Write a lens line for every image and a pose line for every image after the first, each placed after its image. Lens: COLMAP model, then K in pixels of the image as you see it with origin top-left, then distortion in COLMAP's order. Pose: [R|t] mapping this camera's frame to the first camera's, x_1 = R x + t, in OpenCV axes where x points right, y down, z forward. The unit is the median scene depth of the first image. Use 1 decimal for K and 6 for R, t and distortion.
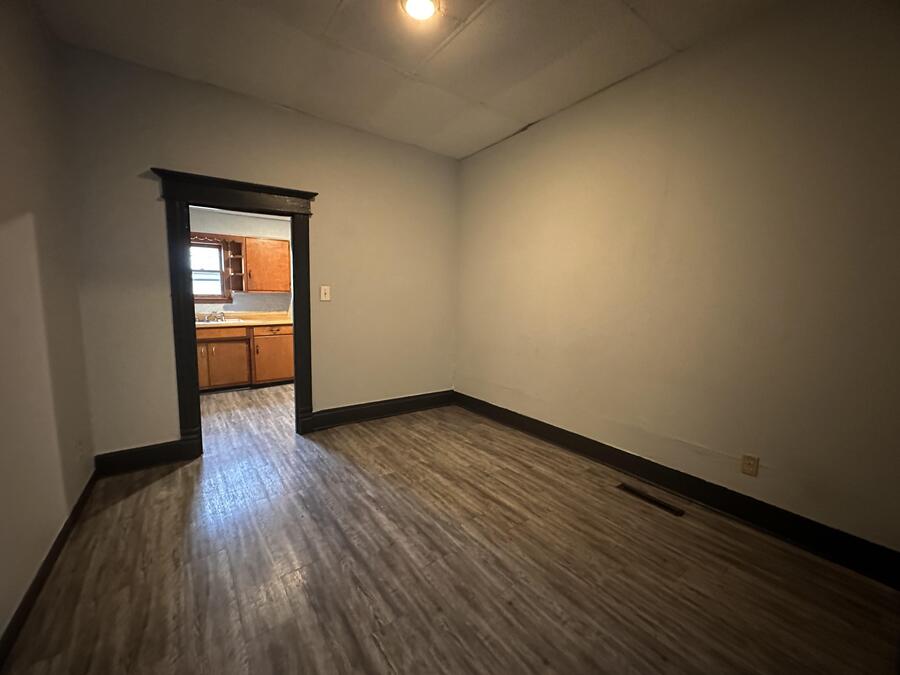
lens RADIAL K [[381.5, 0, 432.0], [0, 381.5, 335.7], [0, 0, 1]] dist [0.055363, -0.000059]
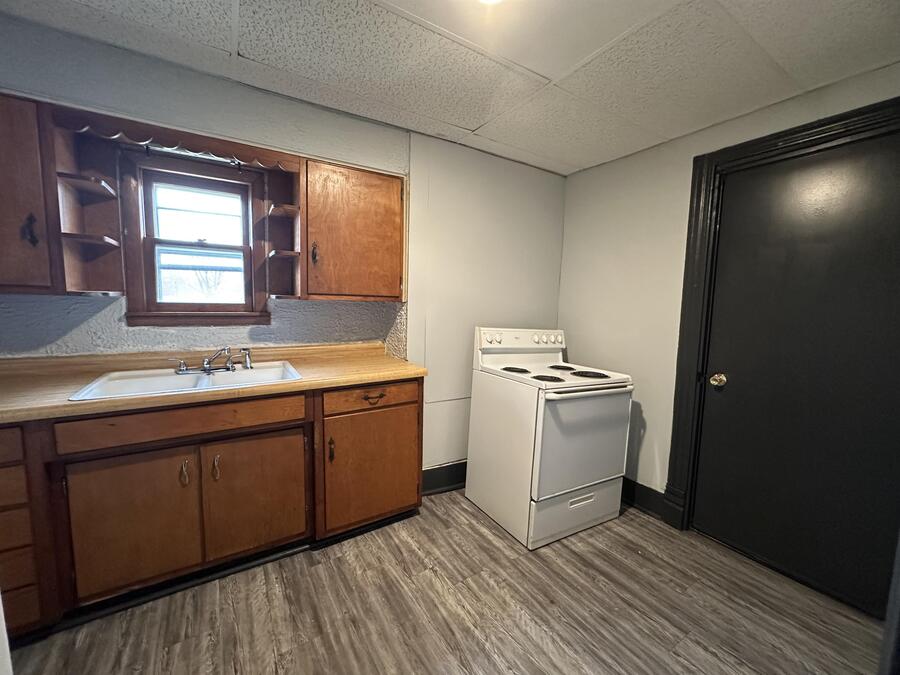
lens RADIAL K [[363.3, 0, 450.0], [0, 363.3, 337.5], [0, 0, 1]] dist [-0.001769, -0.000254]
pose [[0.999832, 0.013438, -0.012432, -0.323930], [-0.013561, 0.999859, -0.009859, -0.070902], [0.012297, 0.010026, 0.999874, 0.625887]]
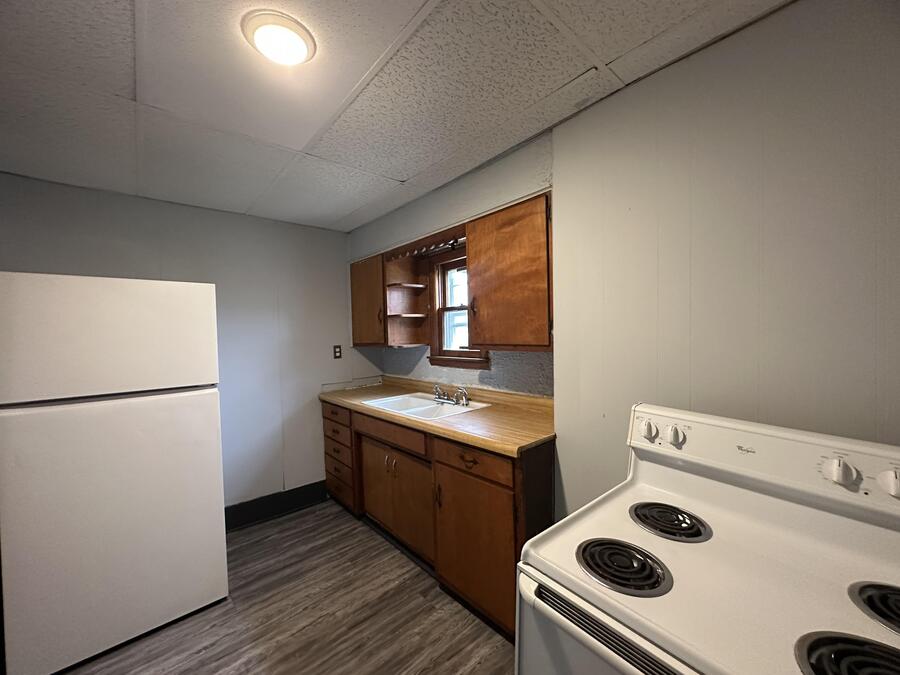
lens RADIAL K [[363.3, 0, 450.0], [0, 363.3, 337.5], [0, 0, 1]] dist [-0.001769, -0.000254]
pose [[0.133144, -0.003296, -0.991091, -0.083221], [-0.081303, 0.996588, -0.014237, -0.117274], [0.987756, 0.082474, 0.132422, 0.920340]]
